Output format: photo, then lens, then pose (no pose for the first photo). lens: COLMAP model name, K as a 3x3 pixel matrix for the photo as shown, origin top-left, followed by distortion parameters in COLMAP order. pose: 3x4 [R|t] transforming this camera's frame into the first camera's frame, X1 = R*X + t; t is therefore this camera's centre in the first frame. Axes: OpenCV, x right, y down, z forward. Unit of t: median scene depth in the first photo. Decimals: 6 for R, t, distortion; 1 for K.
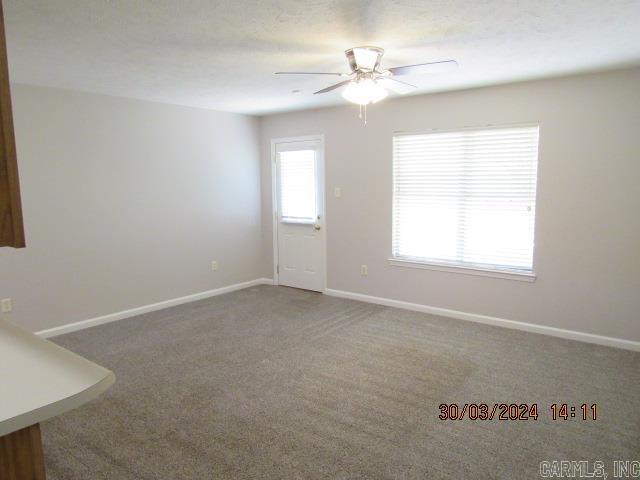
lens RADIAL K [[458.3, 0, 320.5], [0, 458.3, 240.8], [0, 0, 1]] dist [-0.043154, 0.000265]
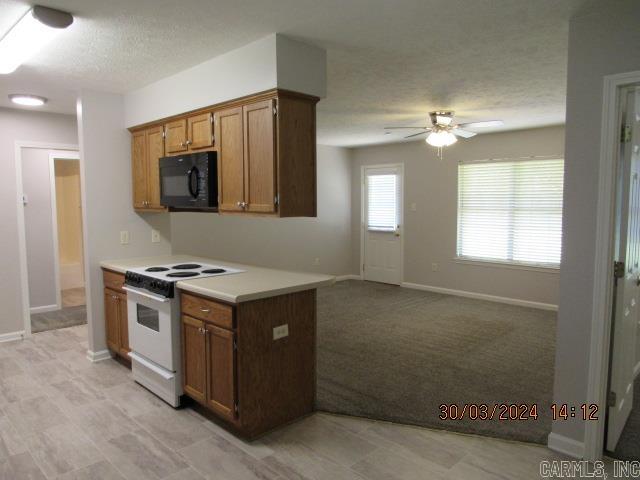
lens RADIAL K [[458.3, 0, 321.3], [0, 458.3, 239.7], [0, 0, 1]] dist [-0.043154, 0.000265]
pose [[0.992149, 0.018218, -0.123731, -0.067648], [-0.023966, 0.998694, -0.045131, 0.056256], [0.122747, 0.047742, 0.991289, -0.345057]]
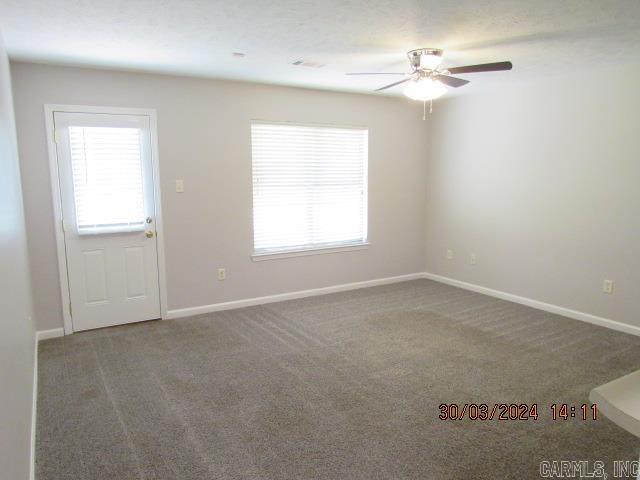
lens RADIAL K [[458.3, 0, 347.7], [0, 458.3, 231.8], [0, 0, 1]] dist [-0.043154, 0.000265]
pose [[0.339180, -0.118193, 0.933267, -0.672419], [0.119460, 0.989456, 0.081893, -0.063001], [-0.933106, 0.083711, 0.349723, 0.509718]]
